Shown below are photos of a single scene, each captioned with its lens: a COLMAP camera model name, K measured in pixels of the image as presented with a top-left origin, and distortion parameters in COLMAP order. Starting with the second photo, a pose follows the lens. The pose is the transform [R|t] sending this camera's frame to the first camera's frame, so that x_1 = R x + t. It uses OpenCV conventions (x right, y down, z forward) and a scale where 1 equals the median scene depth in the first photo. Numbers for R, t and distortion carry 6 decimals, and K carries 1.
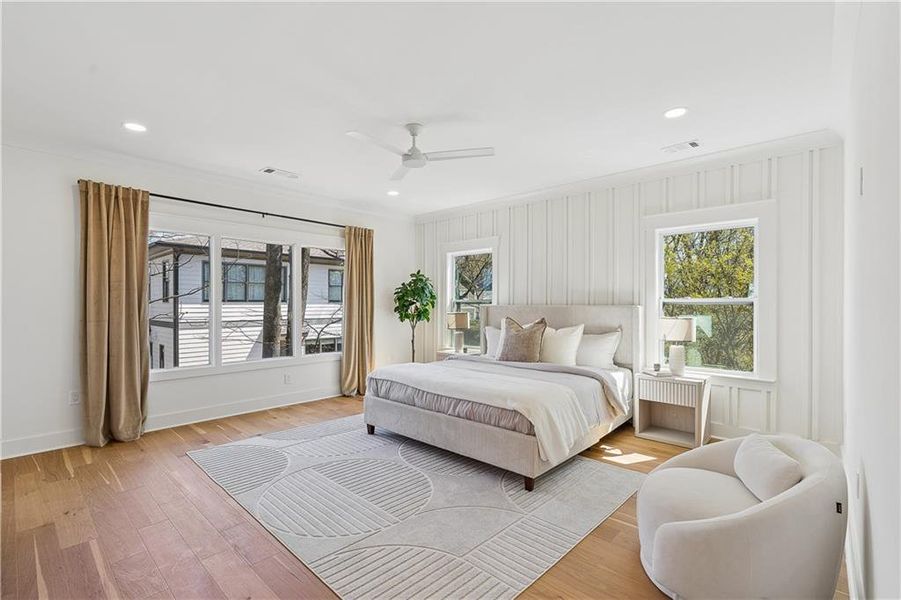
lens RADIAL K [[419.9, 0, 448.0], [0, 419.9, 300.8], [0, 0, 1]] dist [-0.001501, 0.000130]
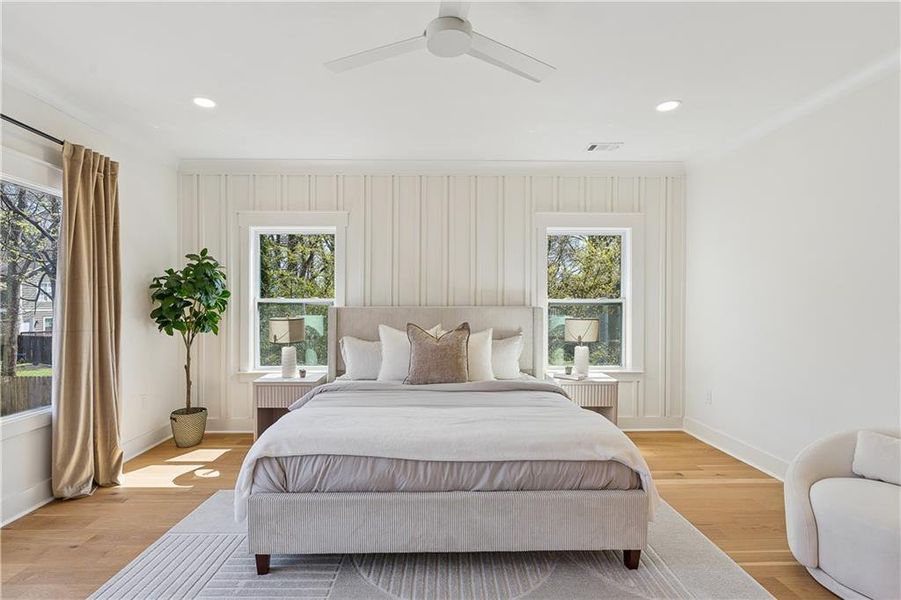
lens RADIAL K [[419.9, 0, 448.0], [0, 419.9, 300.8], [0, 0, 1]] dist [-0.001501, 0.000130]
pose [[0.715050, 0.003620, 0.699064, -0.291425], [-0.003713, 0.999992, -0.001380, 0.000980], [-0.699063, -0.001609, 0.715058, 0.392703]]
